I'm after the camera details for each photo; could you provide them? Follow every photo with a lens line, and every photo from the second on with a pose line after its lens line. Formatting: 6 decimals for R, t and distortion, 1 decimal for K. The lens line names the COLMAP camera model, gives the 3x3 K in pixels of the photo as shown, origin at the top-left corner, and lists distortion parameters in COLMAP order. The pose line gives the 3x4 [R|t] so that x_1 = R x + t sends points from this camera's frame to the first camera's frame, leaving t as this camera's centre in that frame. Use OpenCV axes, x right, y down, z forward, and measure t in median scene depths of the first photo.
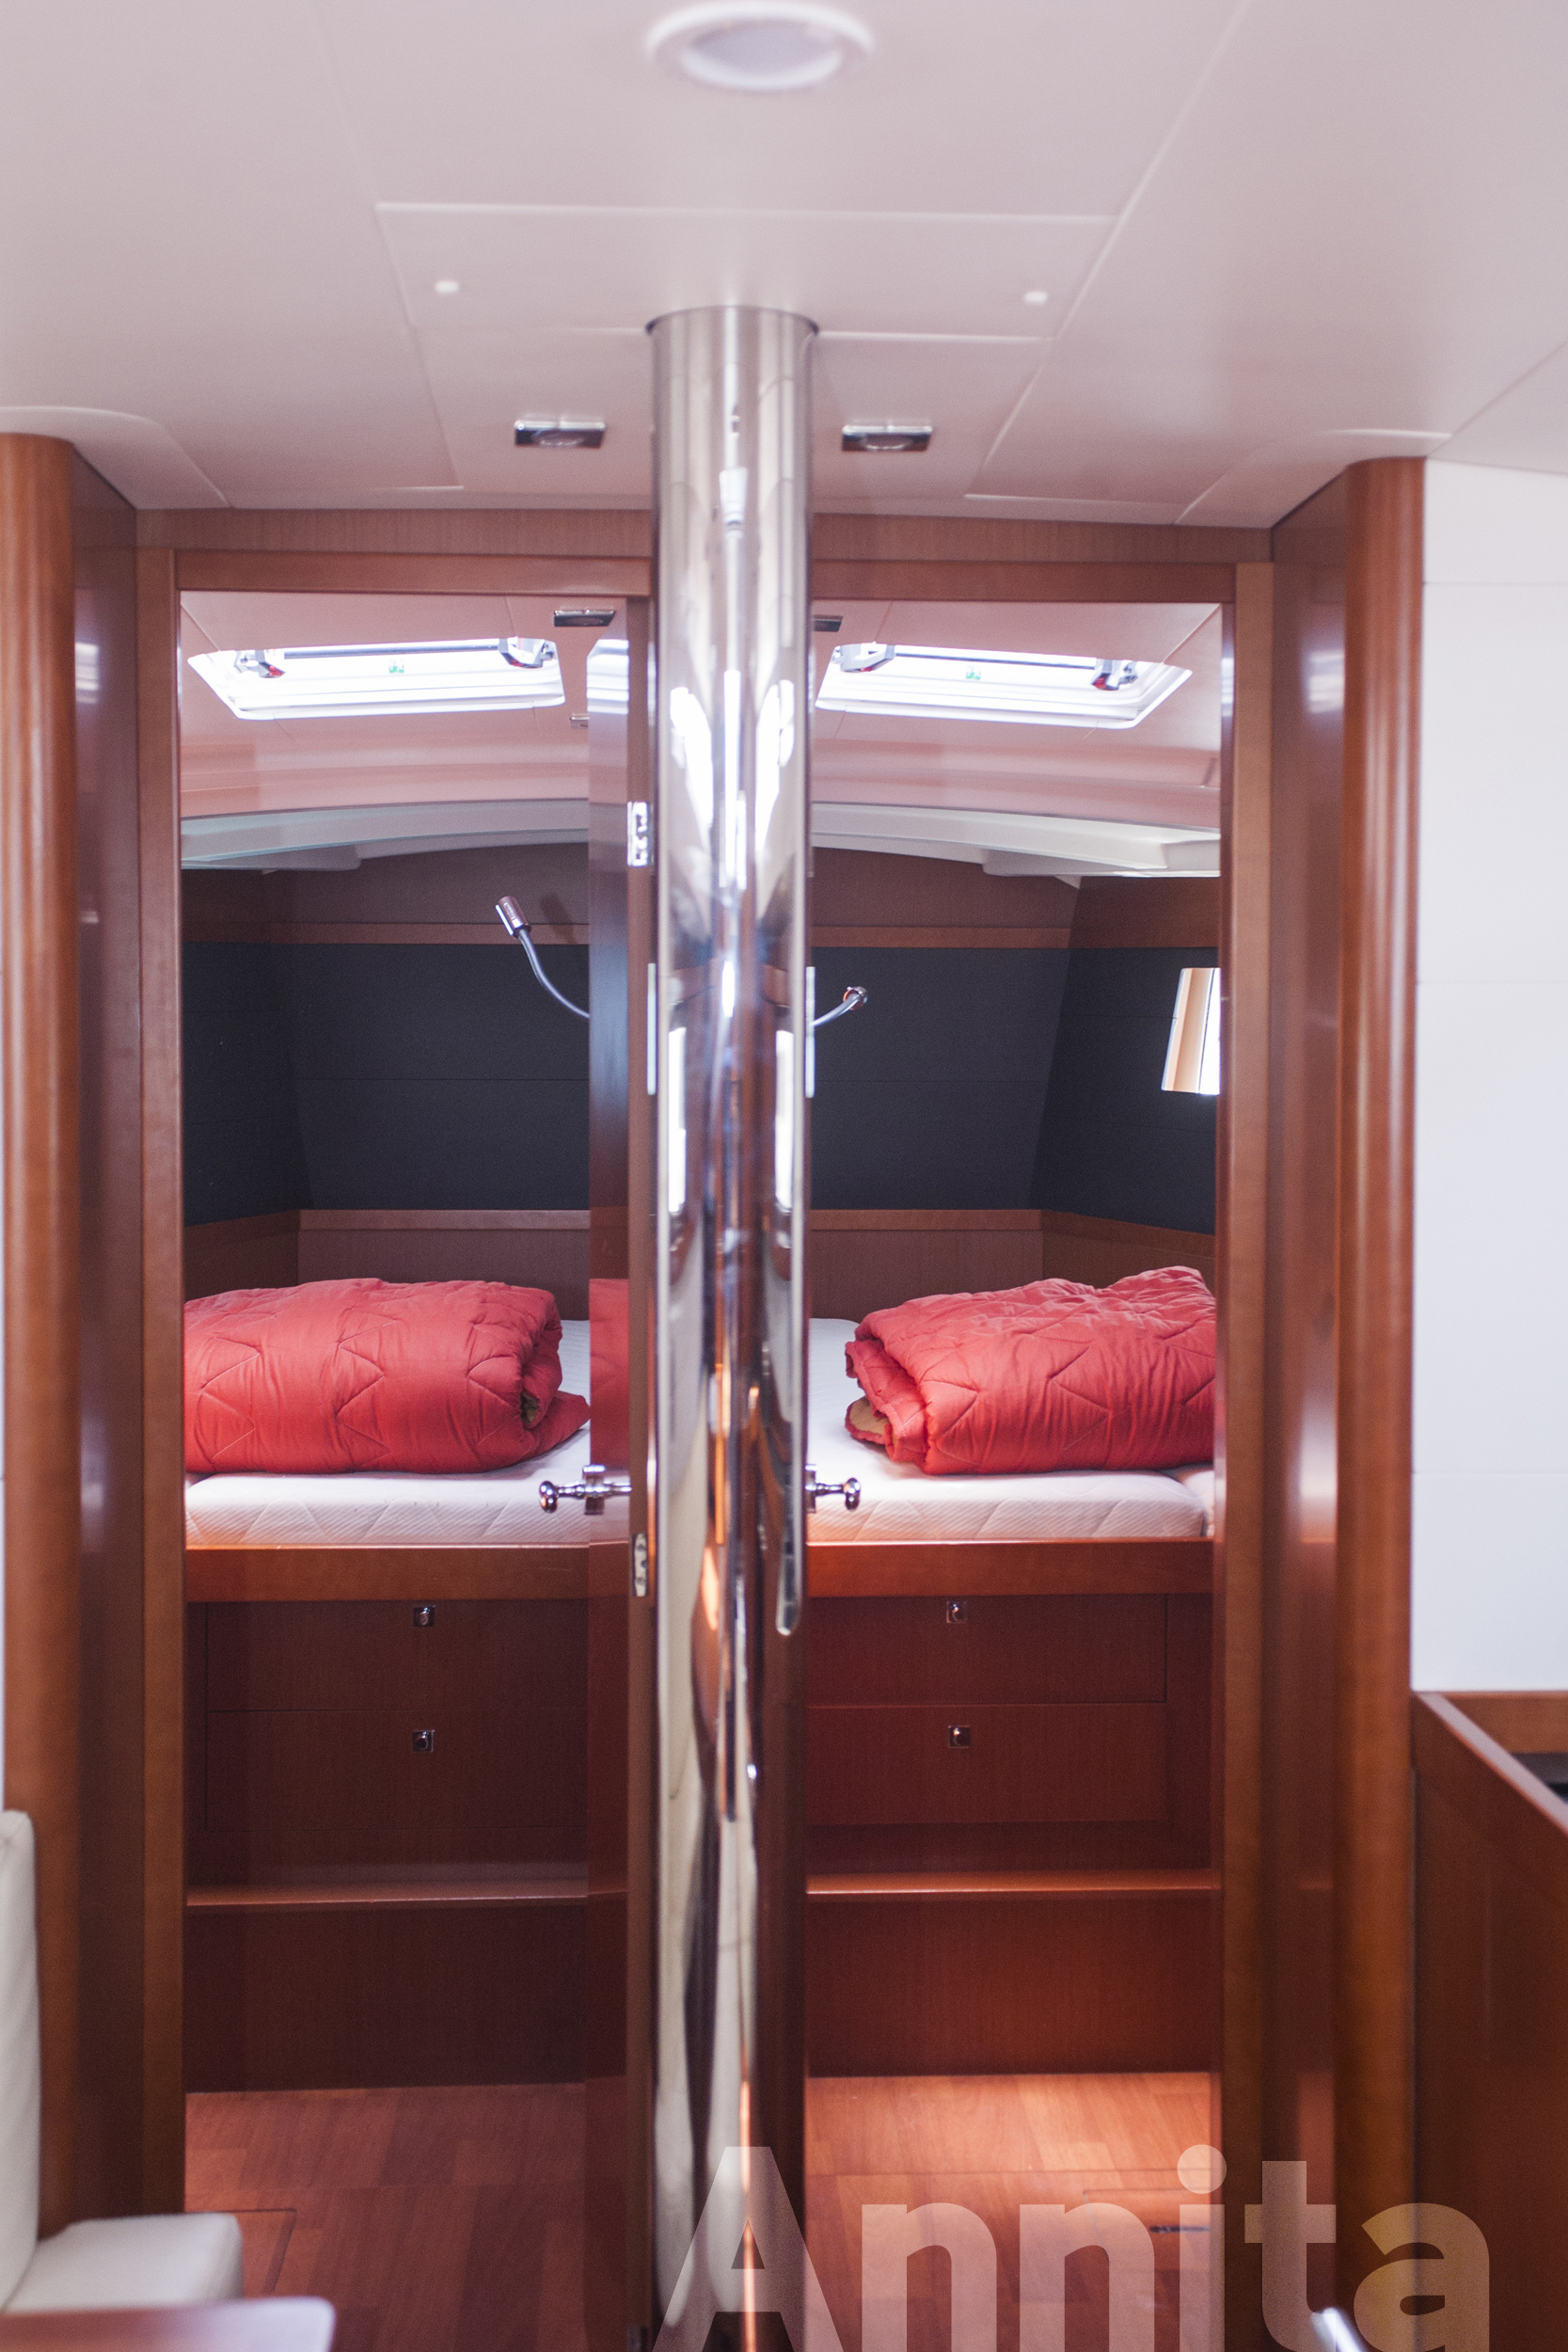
lens RADIAL K [[2685.8, 0, 814.5], [0, 2685.8, 1092.3], [0, 0, 1]] dist [0.010554, 0.000000]
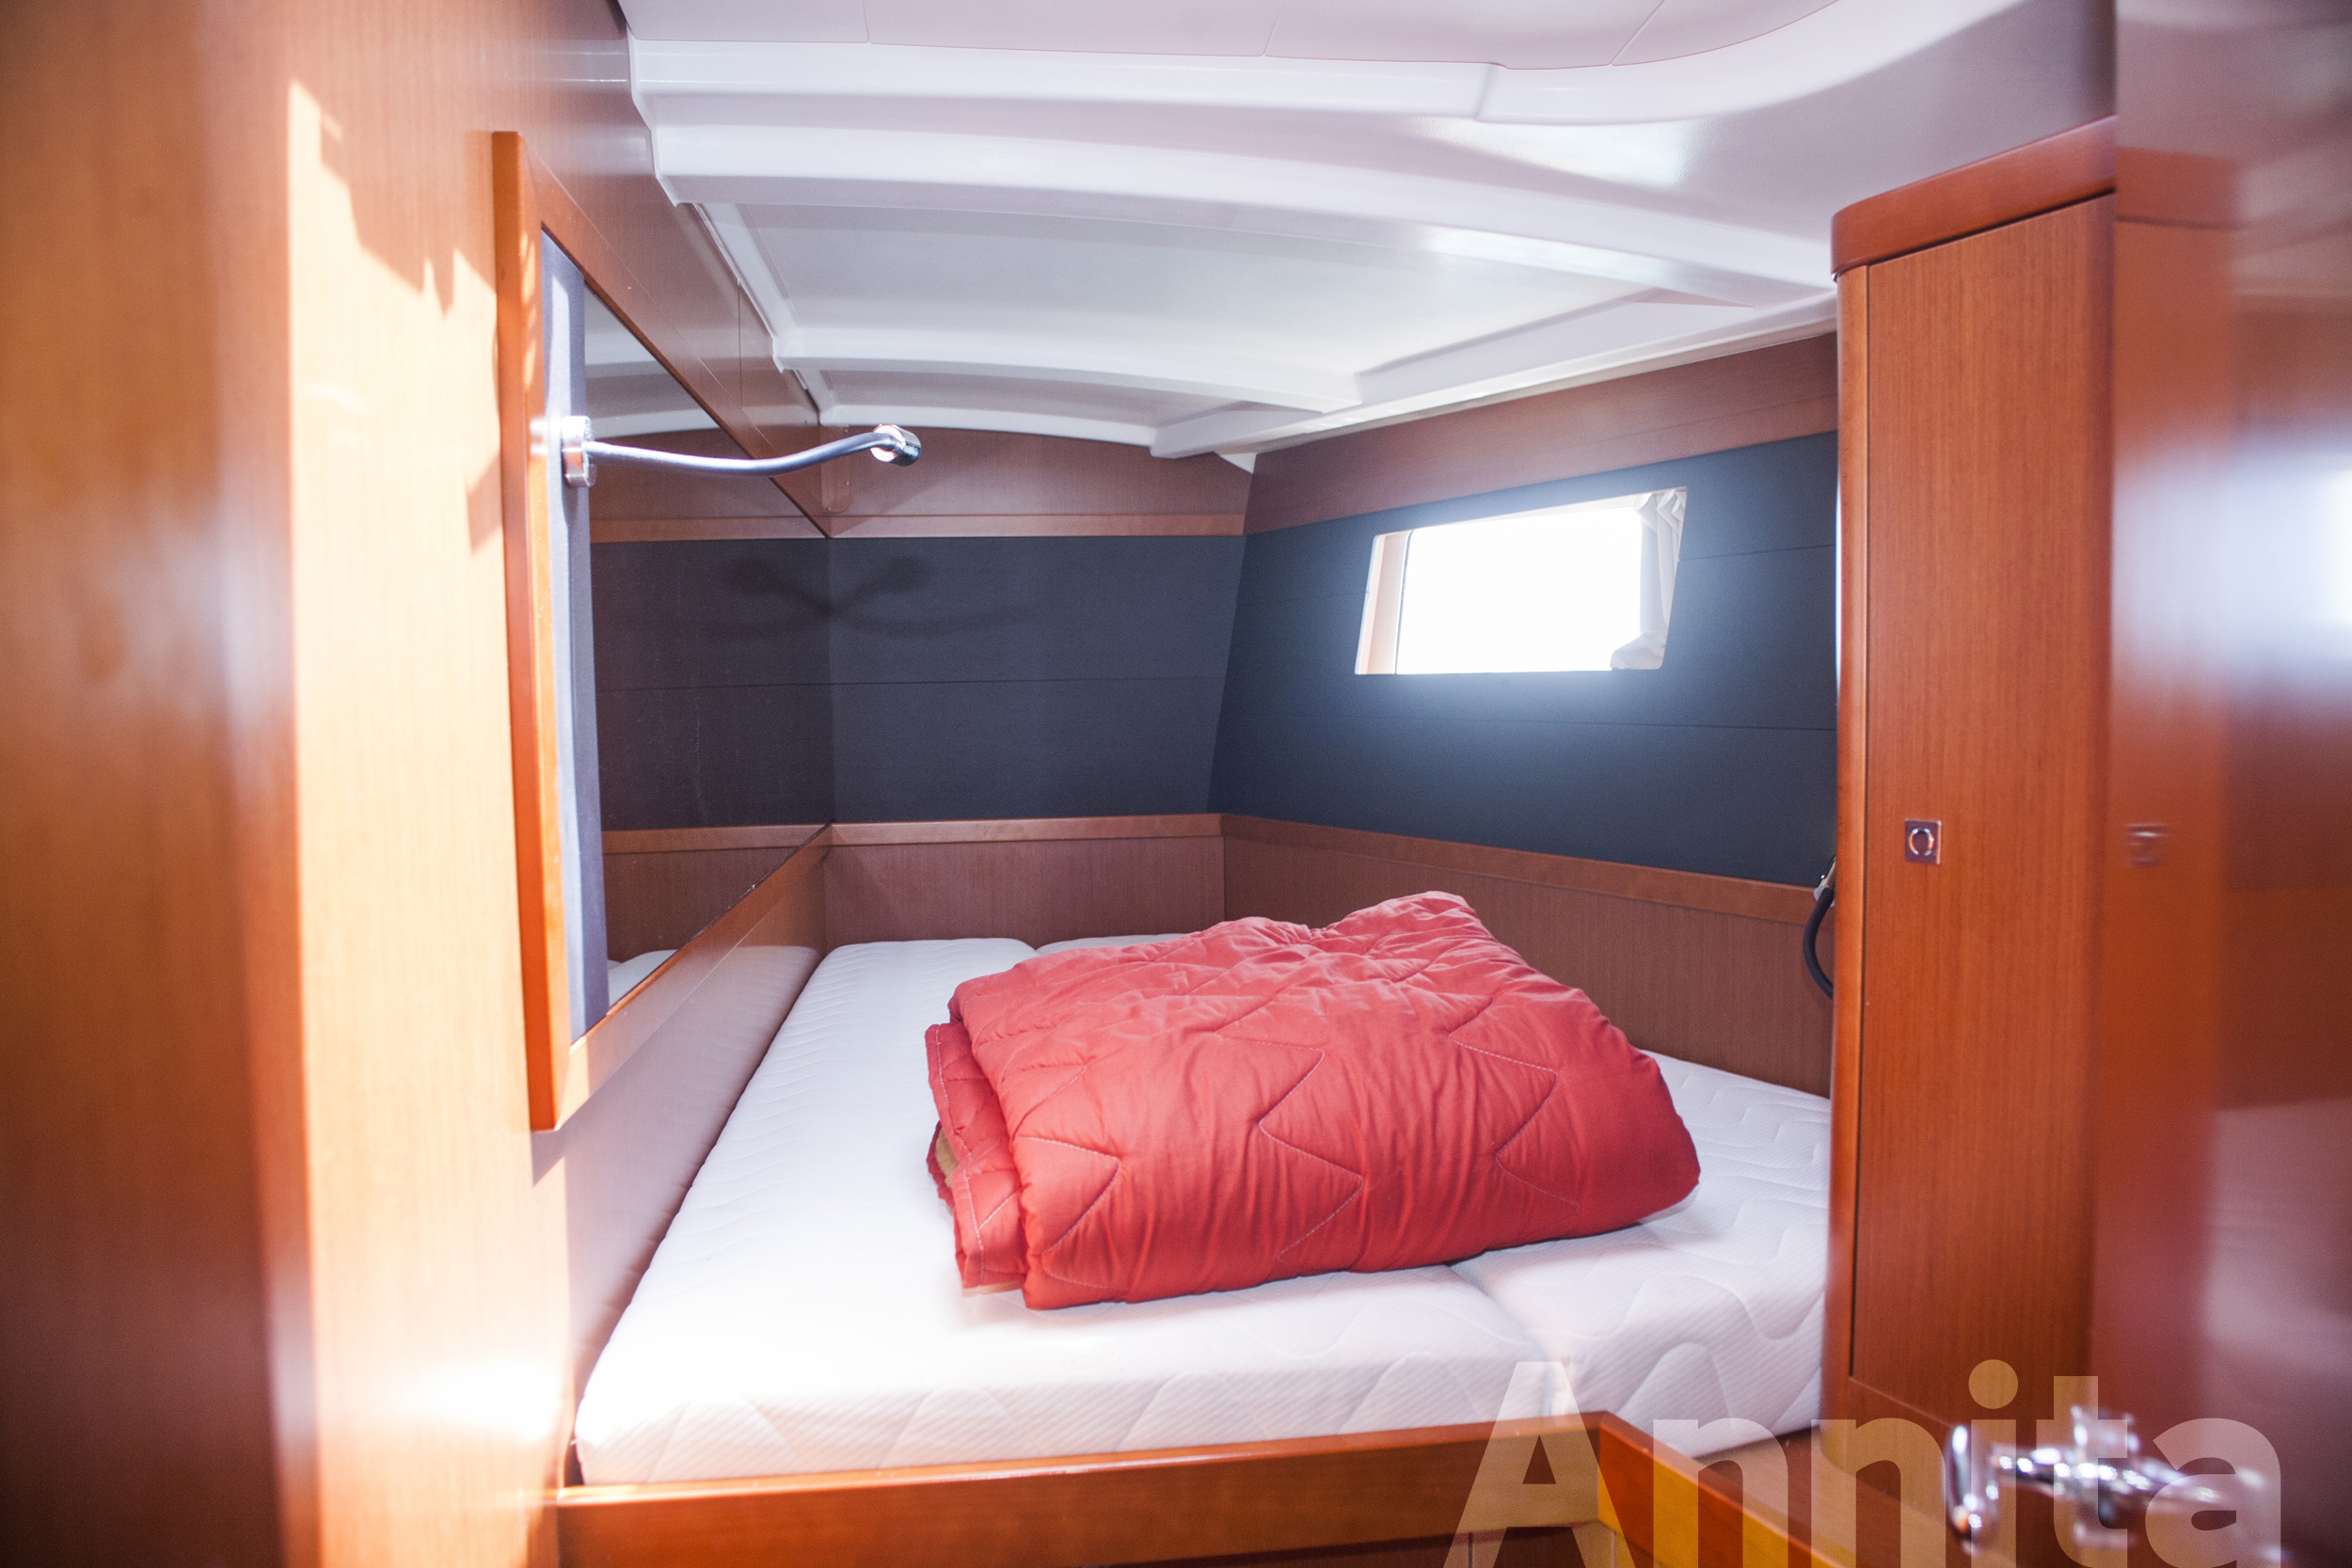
lens RADIAL K [[1598.6, 0, 1174.4], [0, 1598.6, 804.4], [0, 0, 1]] dist [-0.091842, 0.056450]
pose [[0.997938, -0.024890, 0.059168, 0.054182], [0.022749, 0.999071, 0.036589, 0.030346], [-0.060024, -0.035167, 0.997577, 0.682083]]
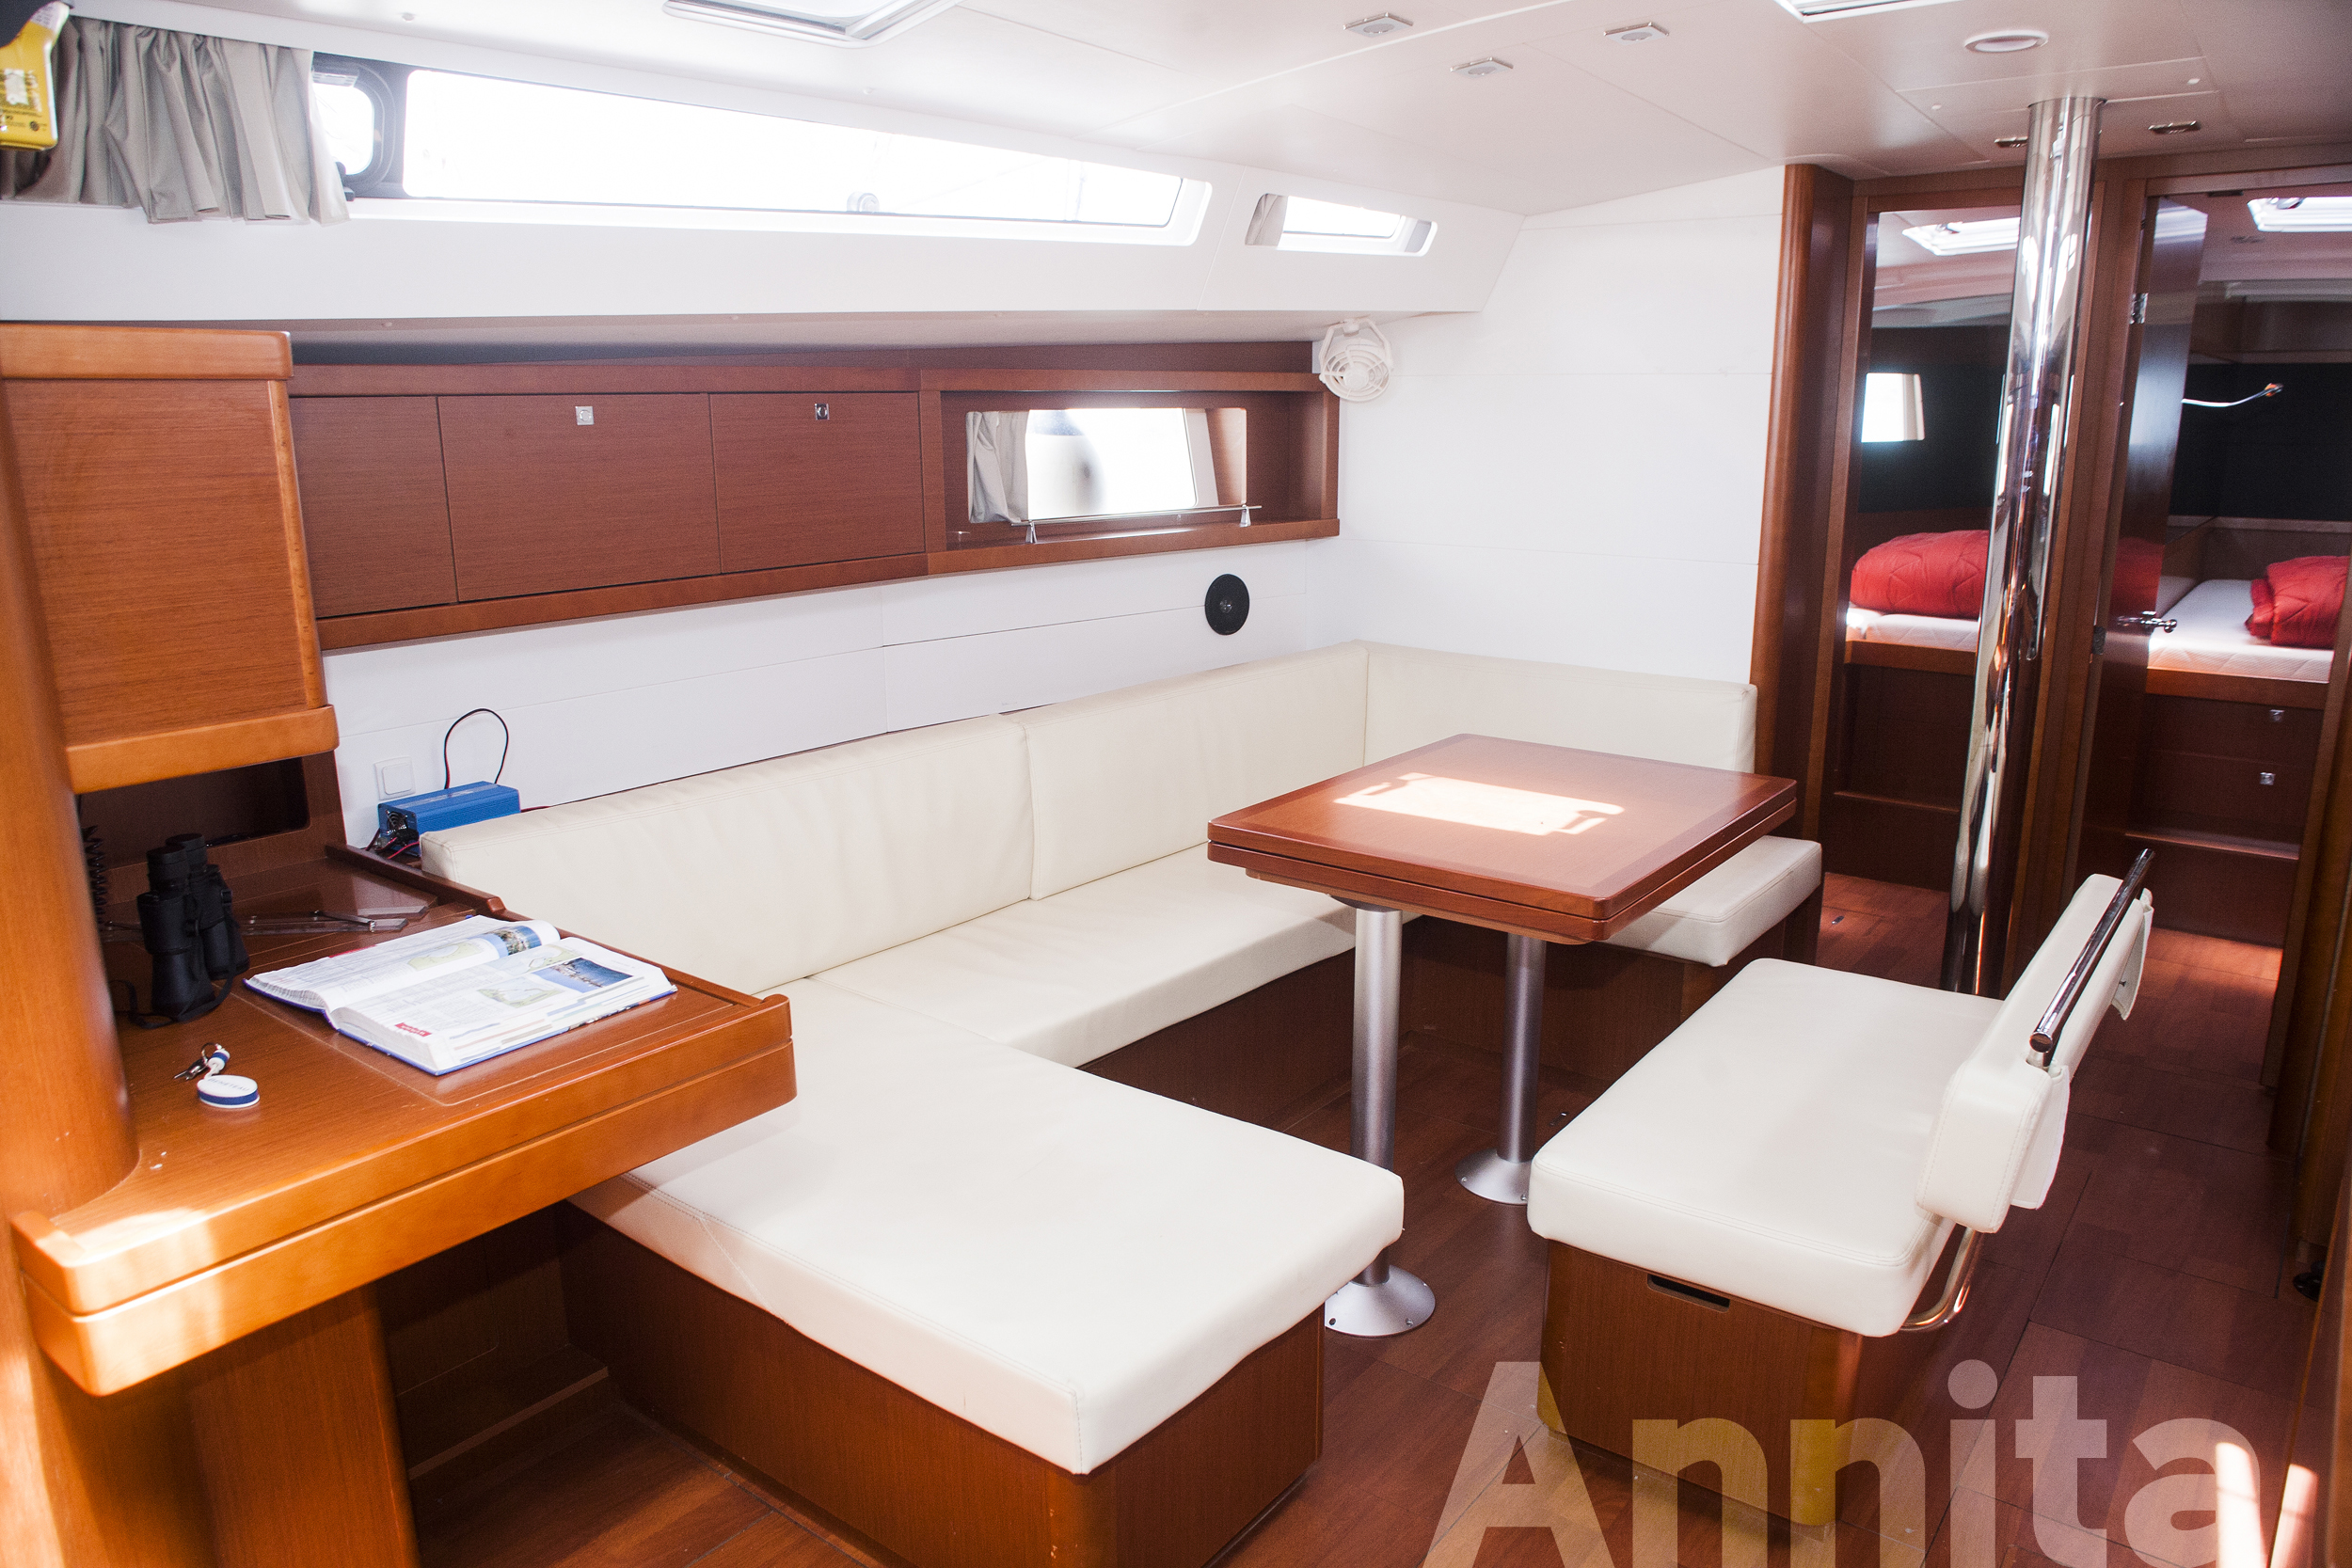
lens RADIAL K [[1598.6, 0, 1195.7], [0, 1598.6, 796.2], [0, 0, 1]] dist [-0.091842, 0.056450]
pose [[0.752610, 0.148609, -0.641478, 0.189100], [-0.012193, 0.977177, 0.212074, 0.022713], [0.658354, -0.151788, 0.737245, -0.338899]]
